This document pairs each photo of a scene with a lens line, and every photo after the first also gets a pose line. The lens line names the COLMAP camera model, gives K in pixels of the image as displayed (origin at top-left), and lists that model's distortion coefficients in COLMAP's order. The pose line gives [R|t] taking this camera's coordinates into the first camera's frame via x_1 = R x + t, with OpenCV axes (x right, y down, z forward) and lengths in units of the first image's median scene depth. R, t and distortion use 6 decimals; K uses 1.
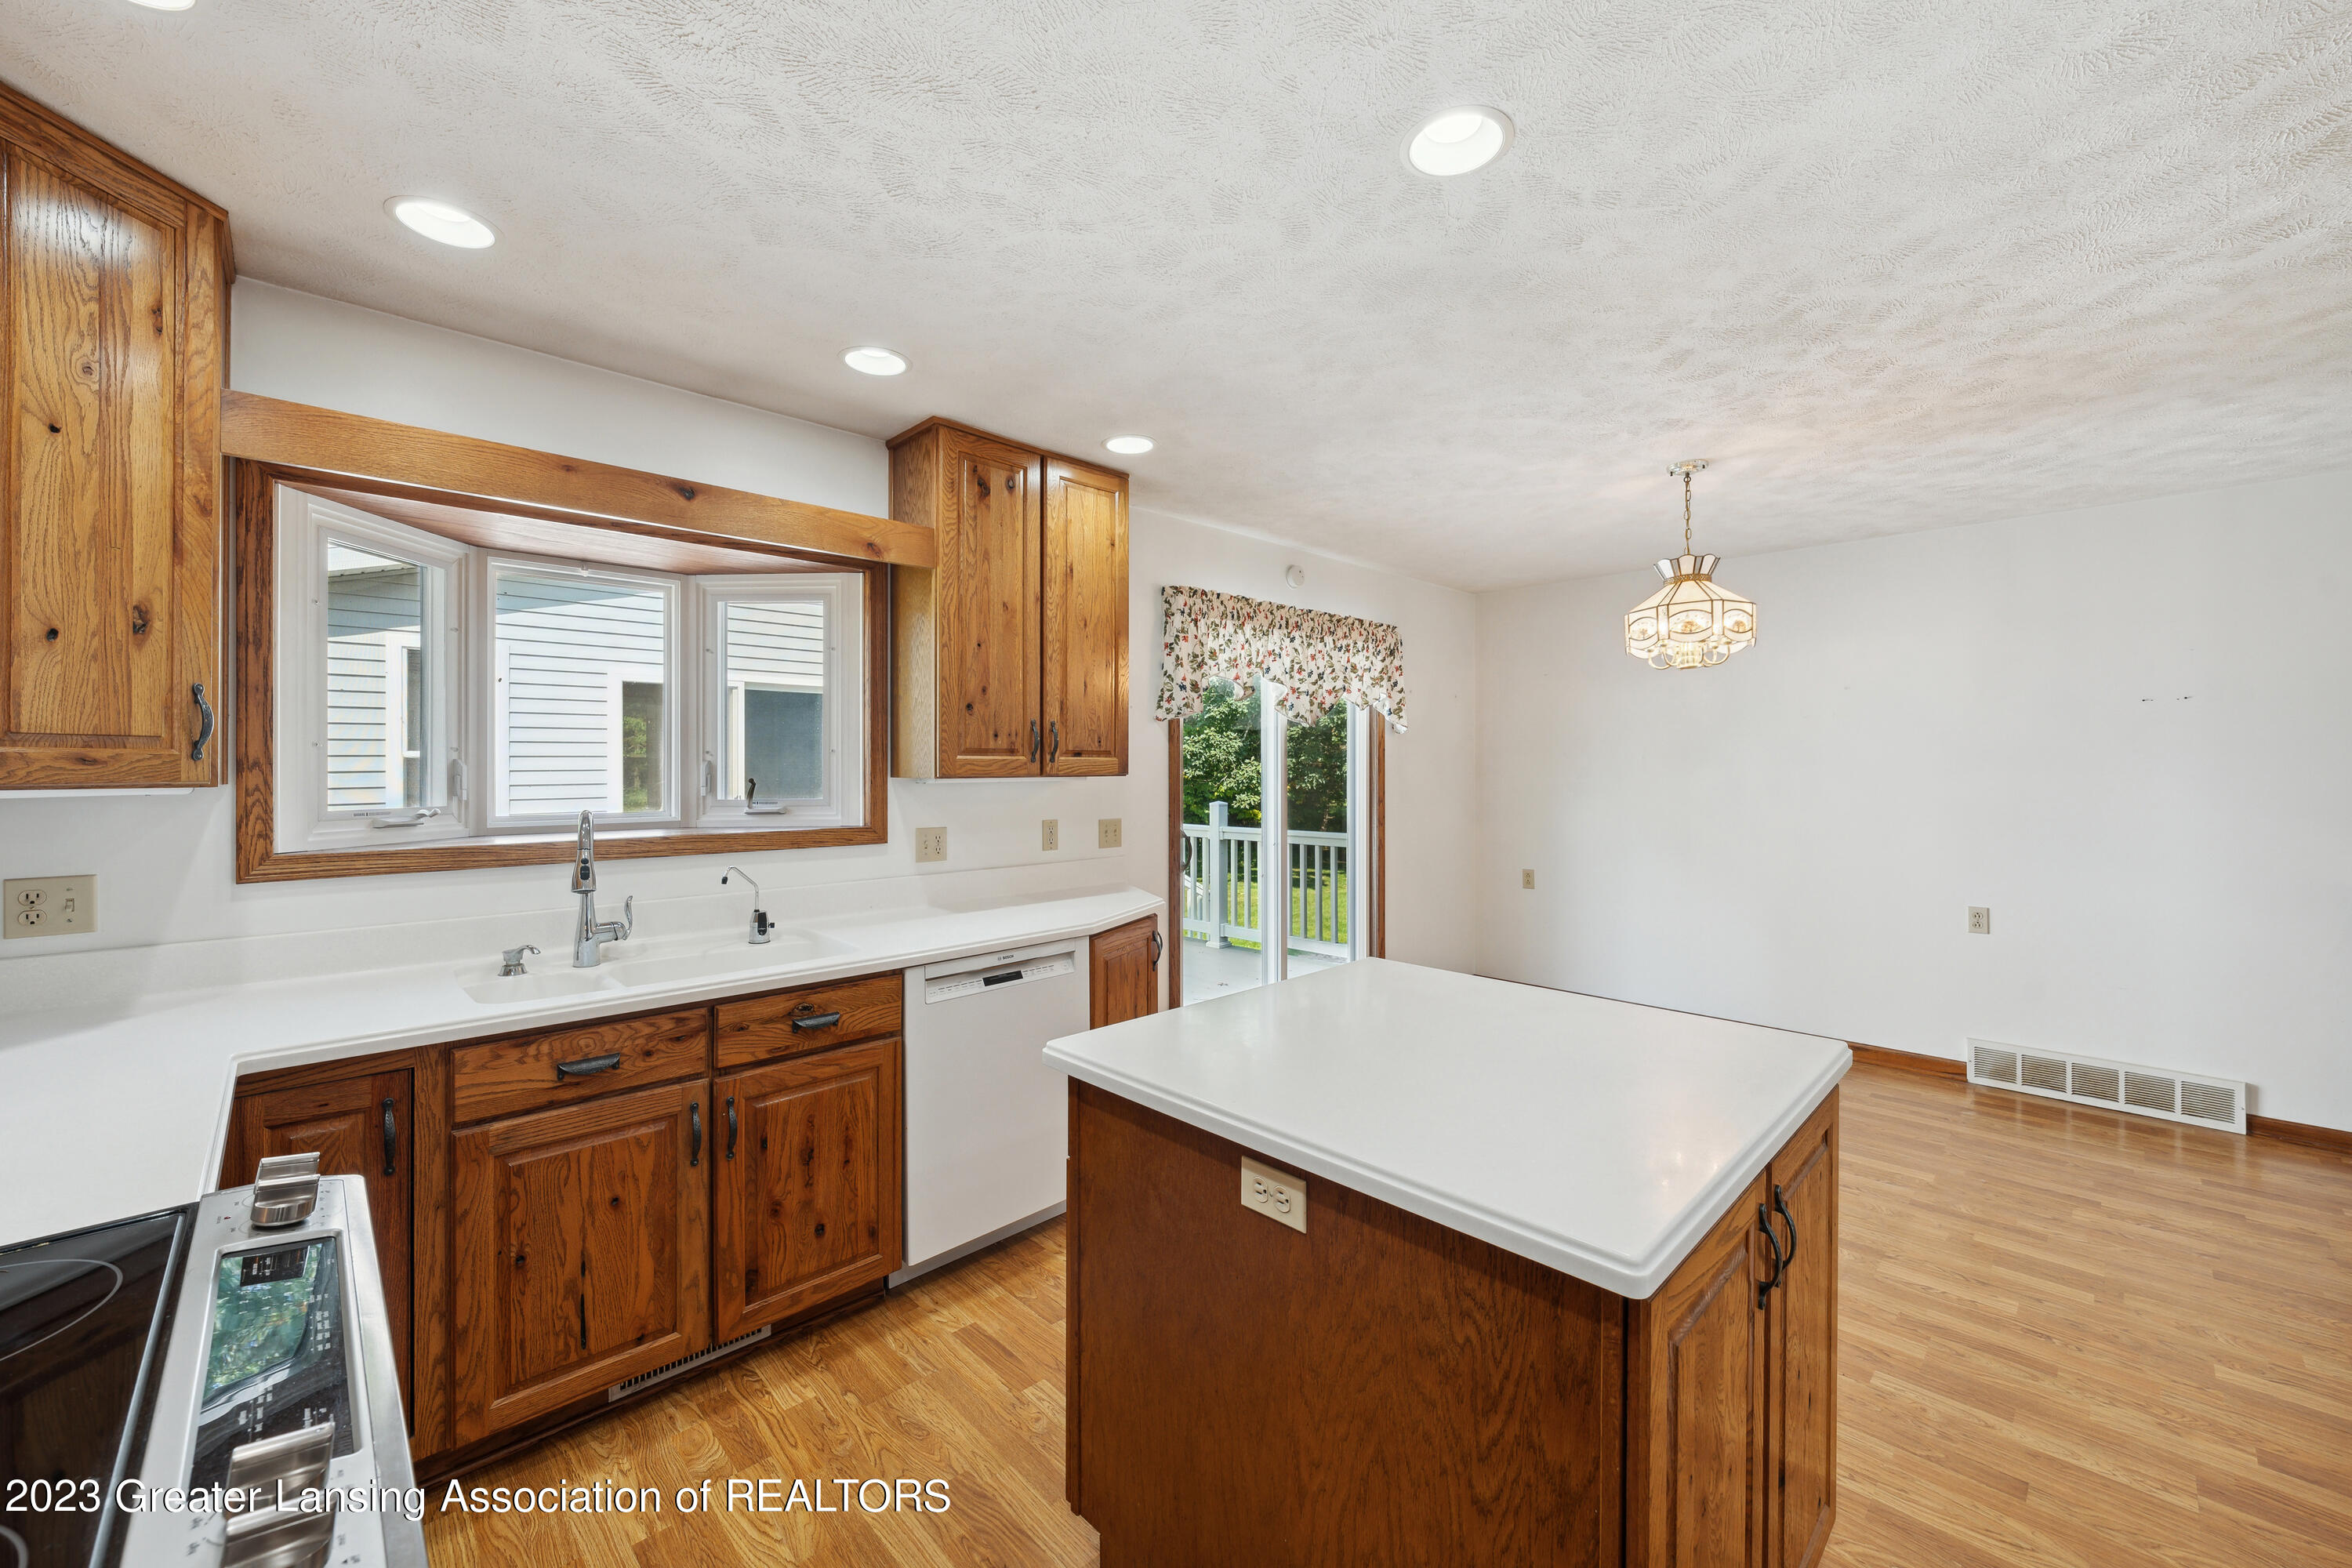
lens RADIAL K [[913.9, 0, 1183.1], [0, 913.9, 766.6], [0, 0, 1]] dist [-0.003347, 0.000128]
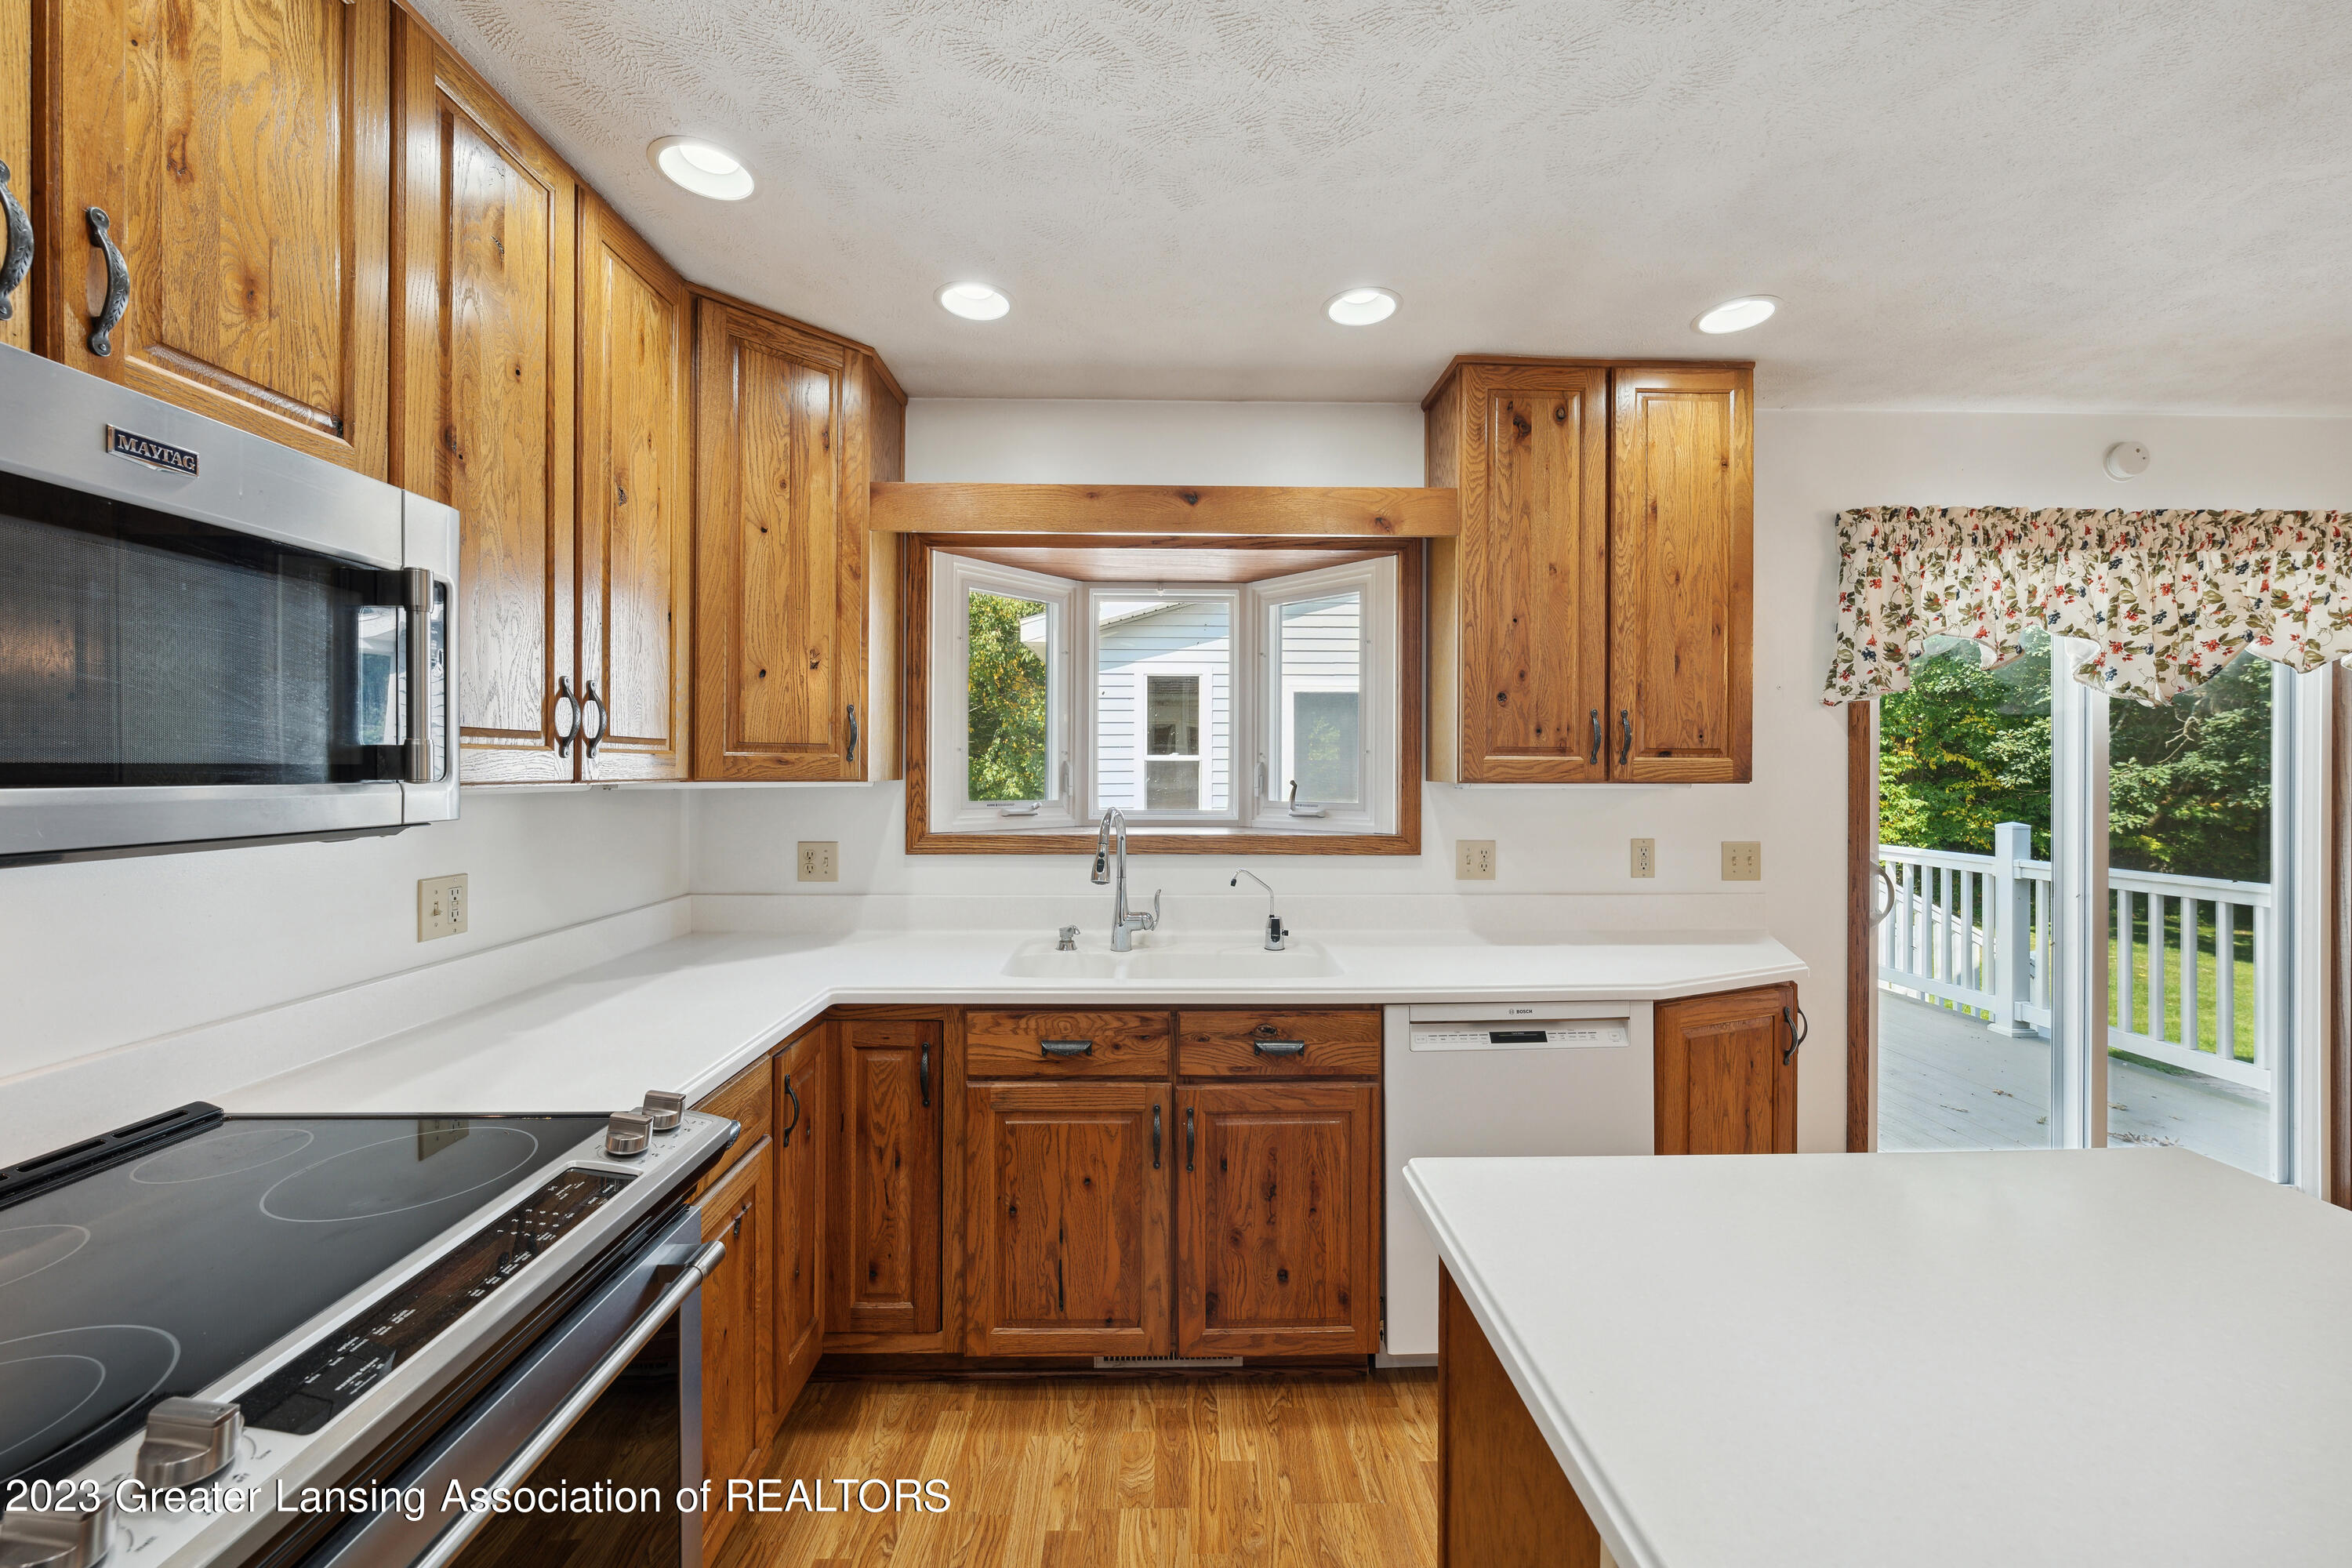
lens RADIAL K [[913.9, 0, 1183.1], [0, 913.9, 766.6], [0, 0, 1]] dist [-0.003347, 0.000128]
pose [[0.735368, 0.002902, -0.677661, 0.137490], [-0.004709, 0.999989, -0.000827, -0.000371], [0.677651, 0.003799, 0.735374, 0.244120]]
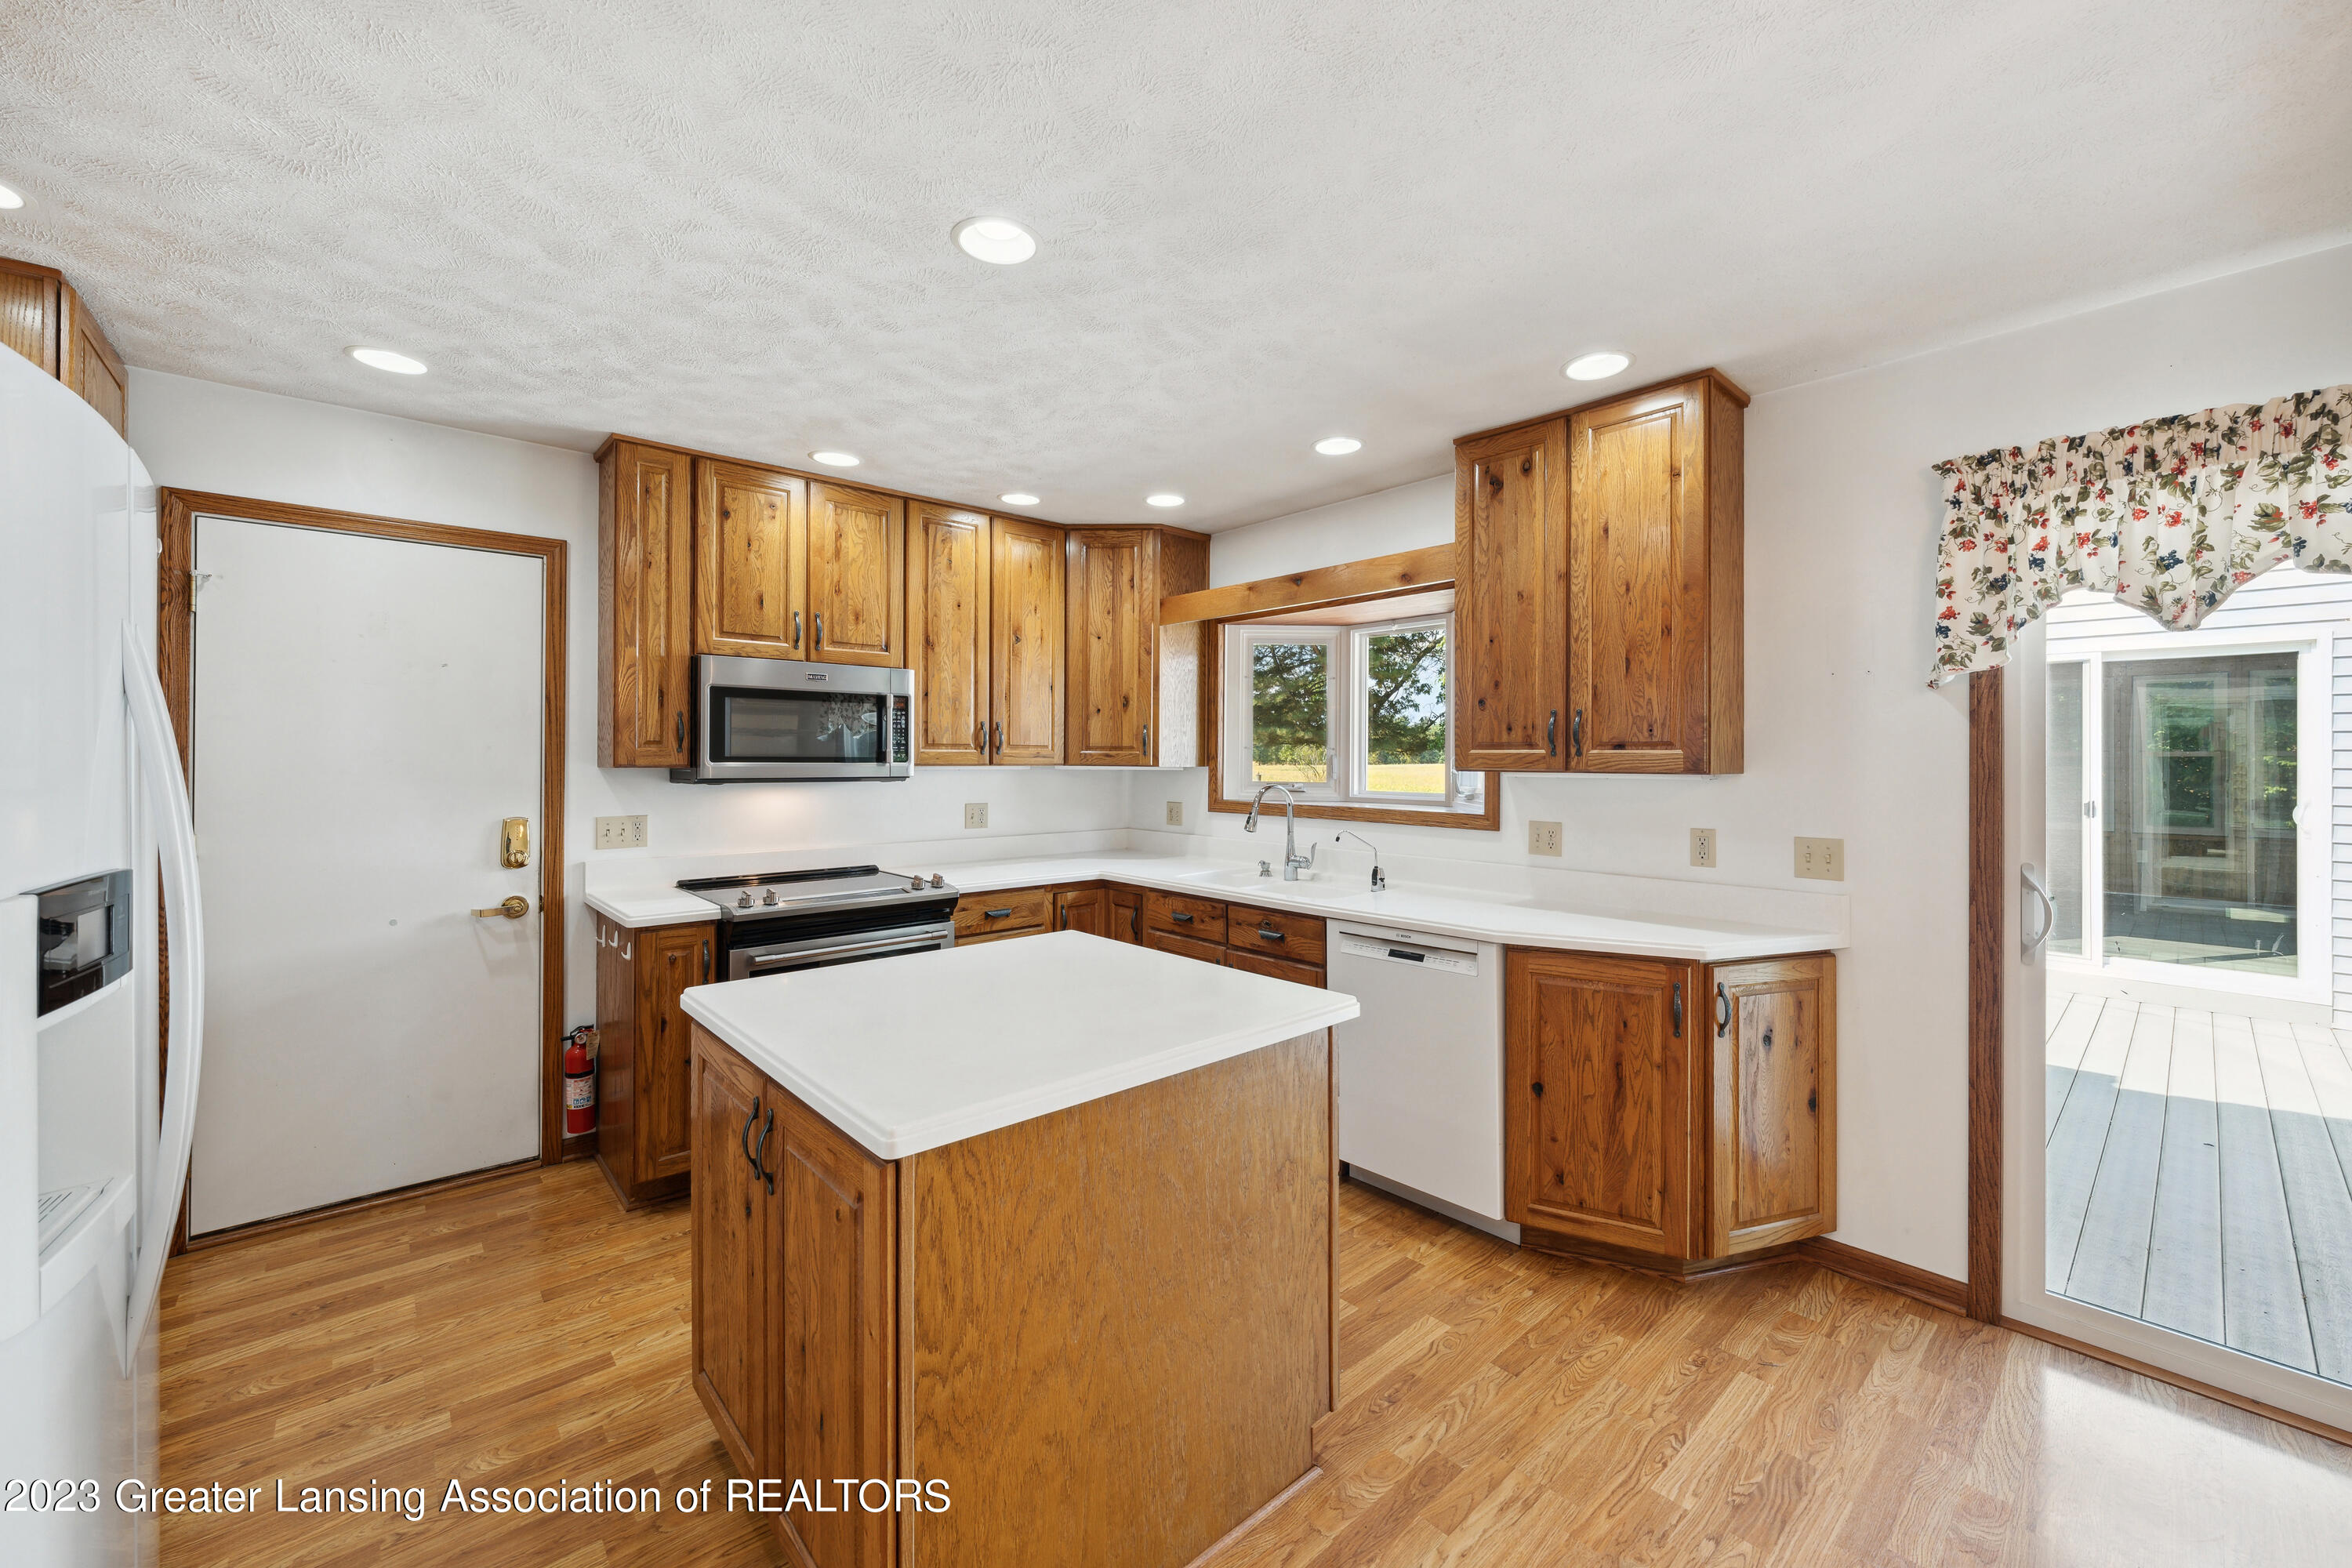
lens RADIAL K [[922.1, 0, 1183.5], [0, 922.1, 754.5], [0, 0, 1]] dist [0.000355, -0.000012]
pose [[-0.036301, -0.003631, -0.999334, 1.000972], [-0.006369, 0.999974, -0.003402, -0.001042], [0.999321, 0.006241, -0.036323, 0.854125]]
